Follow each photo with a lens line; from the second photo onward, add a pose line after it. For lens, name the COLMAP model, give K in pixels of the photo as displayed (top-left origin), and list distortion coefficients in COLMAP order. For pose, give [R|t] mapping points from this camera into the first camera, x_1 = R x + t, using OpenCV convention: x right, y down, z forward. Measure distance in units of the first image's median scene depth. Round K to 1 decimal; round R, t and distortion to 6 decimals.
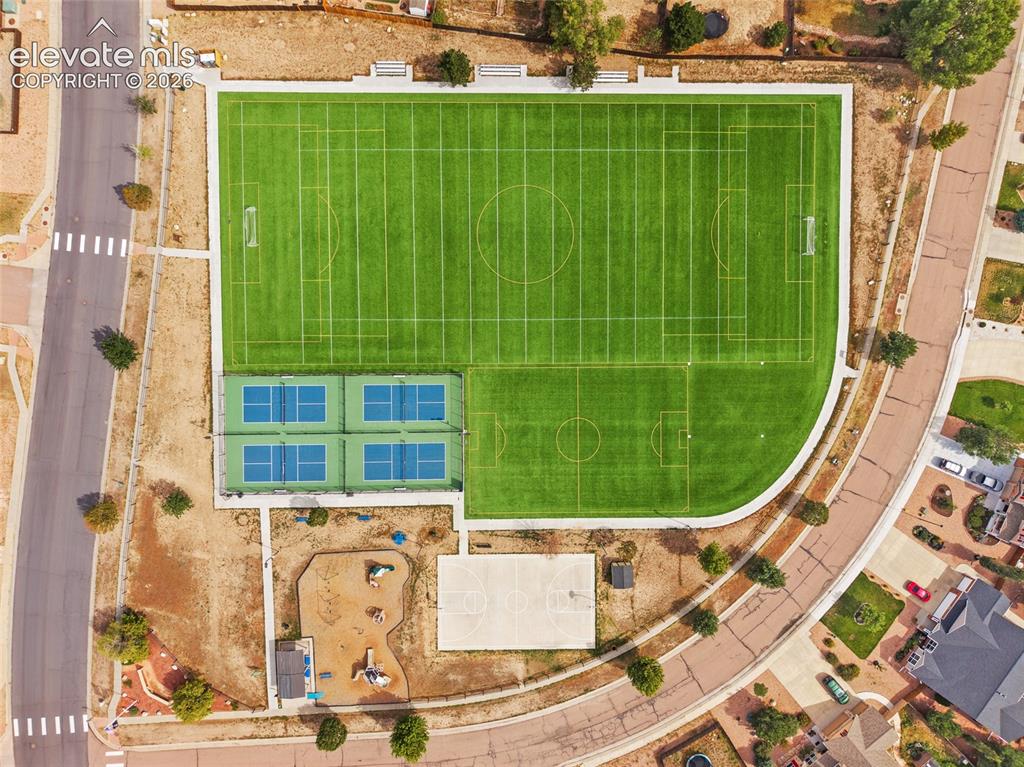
lens RADIAL K [[720.8, 0, 512.2], [0, 720.8, 381.9], [0, 0, 1]] dist [-0.027181, 0.017519]
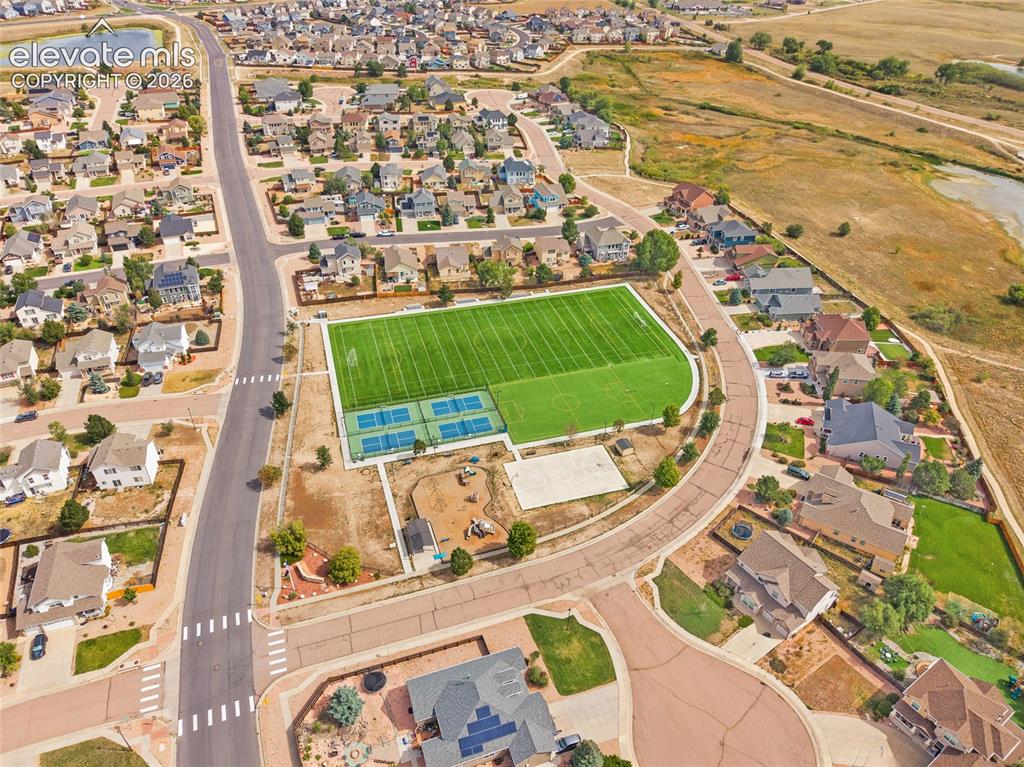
lens RADIAL K [[720.8, 0, 513.0], [0, 720.8, 383.8], [0, 0, 1]] dist [-0.027181, 0.017519]
pose [[0.956590, -0.170497, 0.236360, -0.401732], [0.291310, 0.535490, -0.792710, 1.319189], [0.008587, 0.827153, 0.561912, 0.046044]]
